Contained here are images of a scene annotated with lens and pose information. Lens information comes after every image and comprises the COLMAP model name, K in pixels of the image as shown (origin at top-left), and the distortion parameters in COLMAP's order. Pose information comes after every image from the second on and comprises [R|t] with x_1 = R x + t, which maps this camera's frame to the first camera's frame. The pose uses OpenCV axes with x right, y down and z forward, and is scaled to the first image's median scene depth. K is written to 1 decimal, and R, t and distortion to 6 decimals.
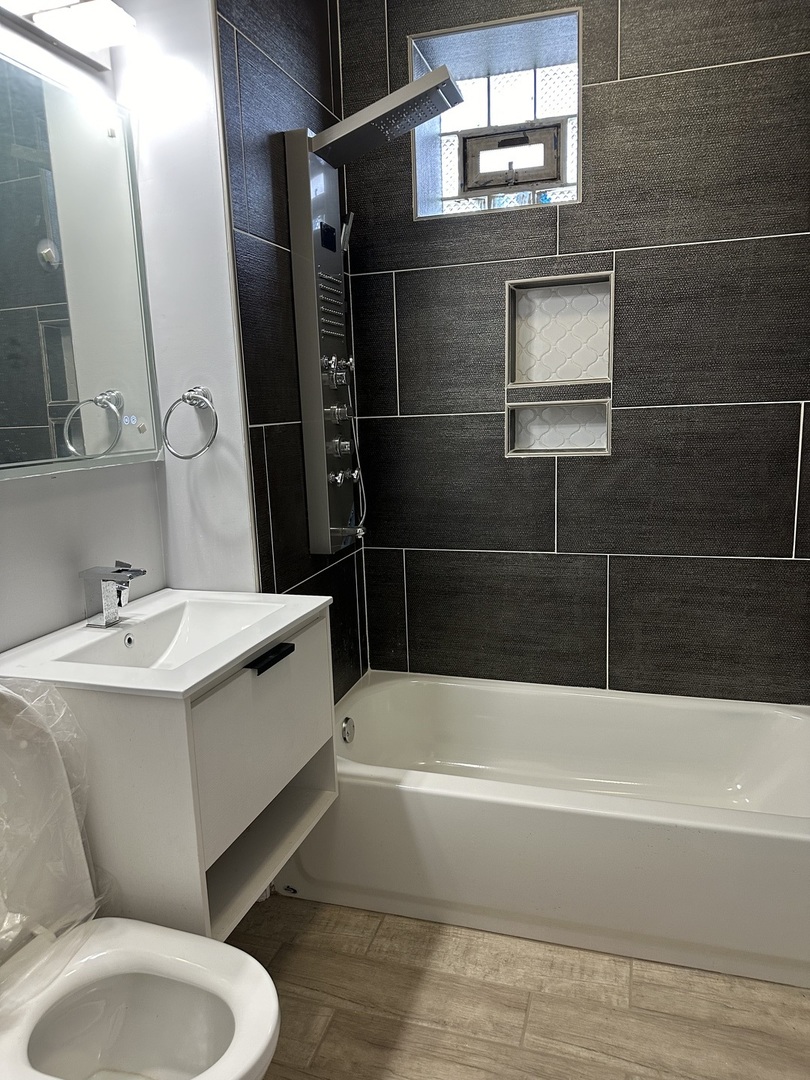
lens RADIAL K [[754.4, 0, 391.7], [0, 754.4, 559.7], [0, 0, 1]] dist [-0.022184, 0.000551]
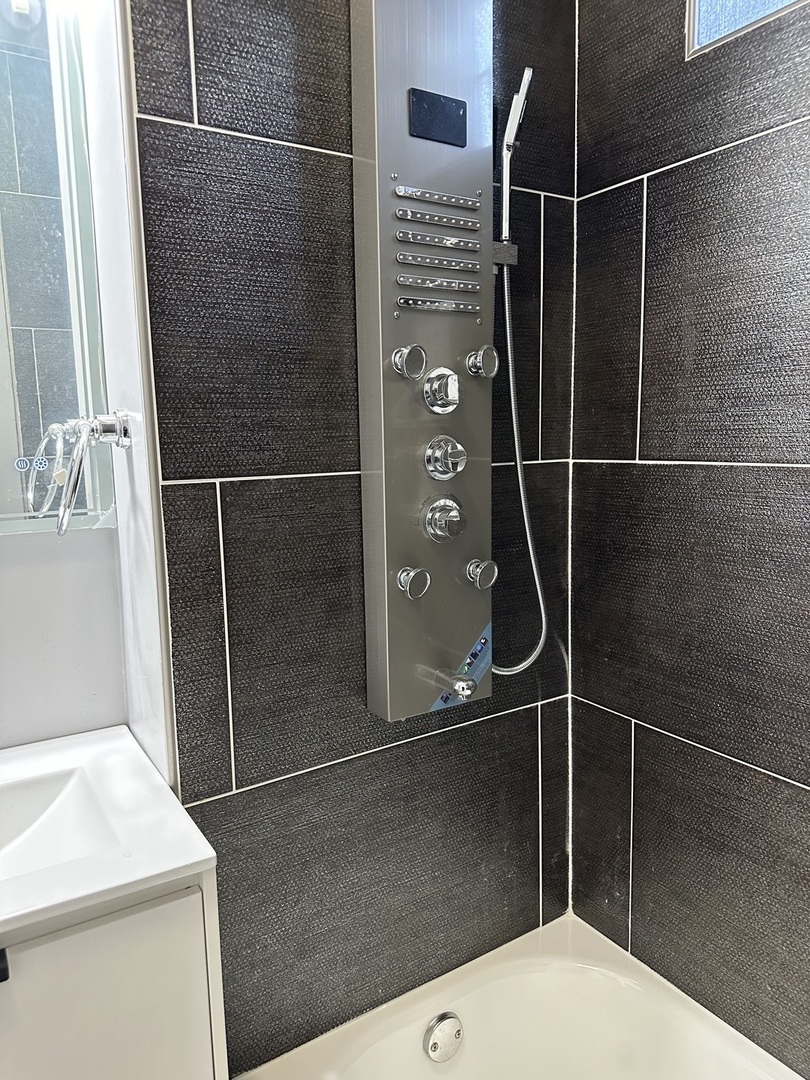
lens RADIAL K [[754.4, 0, 401.0], [0, 754.4, 536.6], [0, 0, 1]] dist [-0.022184, 0.000551]
pose [[0.760541, 0.104061, -0.640897, 0.257030], [-0.133095, 0.991099, 0.002981, -0.144733], [0.635503, 0.083033, 0.767621, 0.617640]]
